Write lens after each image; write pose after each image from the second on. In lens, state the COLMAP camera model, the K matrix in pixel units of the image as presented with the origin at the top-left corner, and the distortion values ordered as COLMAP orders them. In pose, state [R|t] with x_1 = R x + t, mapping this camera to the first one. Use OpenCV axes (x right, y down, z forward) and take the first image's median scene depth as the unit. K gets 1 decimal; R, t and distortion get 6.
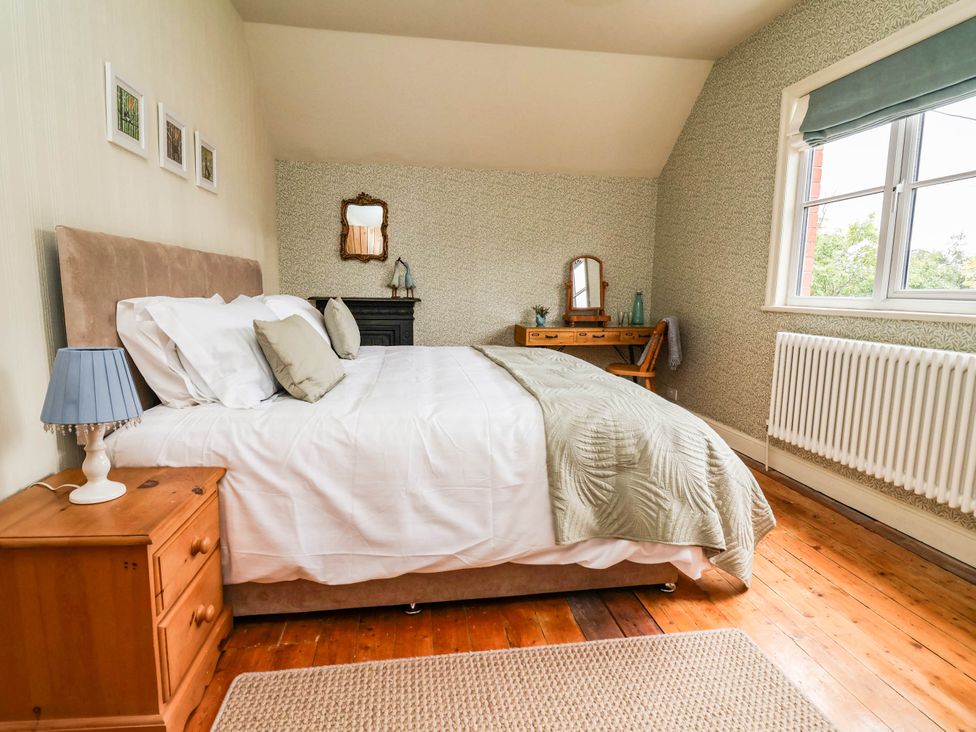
lens RADIAL K [[510.9, 0, 480.3], [0, 510.9, 363.2], [0, 0, 1]] dist [0.005077, -0.016082]
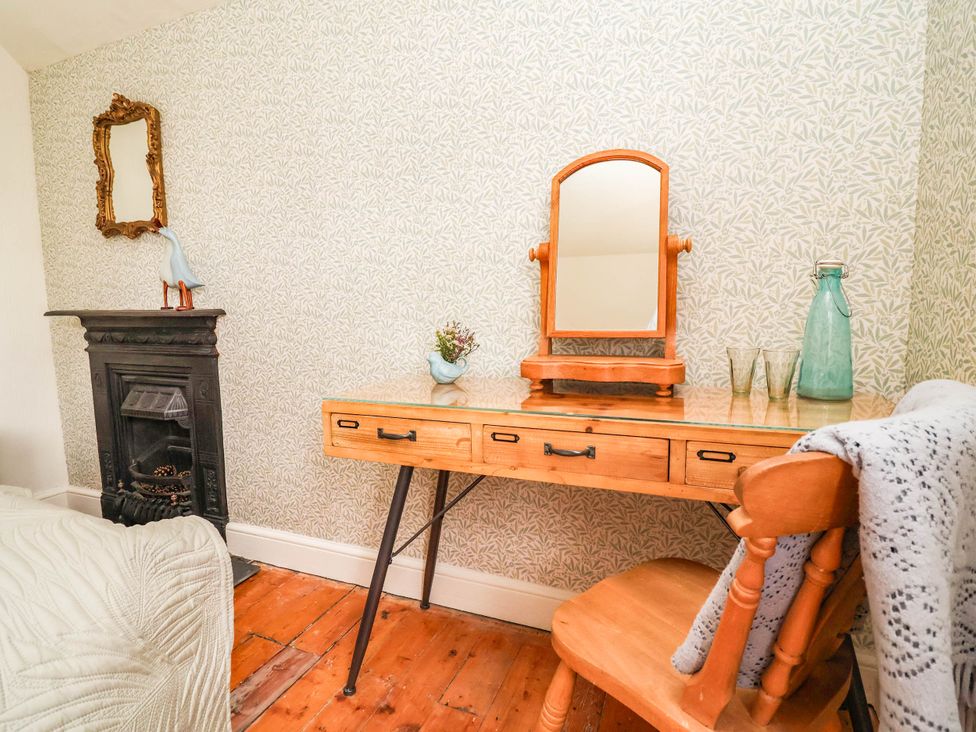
lens RADIAL K [[510.9, 0, 480.3], [0, 510.9, 363.2], [0, 0, 1]] dist [0.005077, -0.016082]
pose [[0.849956, 0.035910, -0.525629, 0.467753], [-0.053077, 0.998435, -0.017616, -0.127574], [0.524174, 0.042872, 0.850532, 1.122273]]
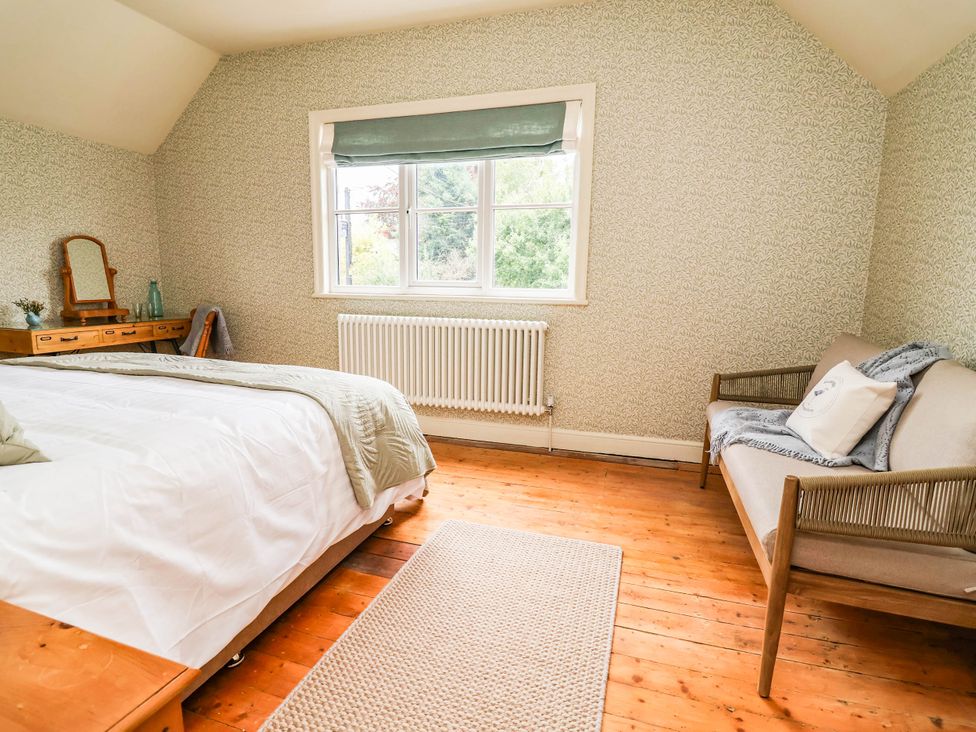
lens RADIAL K [[510.9, 0, 480.3], [0, 510.9, 363.2], [0, 0, 1]] dist [0.005077, -0.016082]
pose [[0.448679, -0.141158, 0.882475, -0.385111], [0.117458, 0.988196, 0.098349, -0.025968], [-0.885941, 0.059526, 0.459962, 0.133086]]
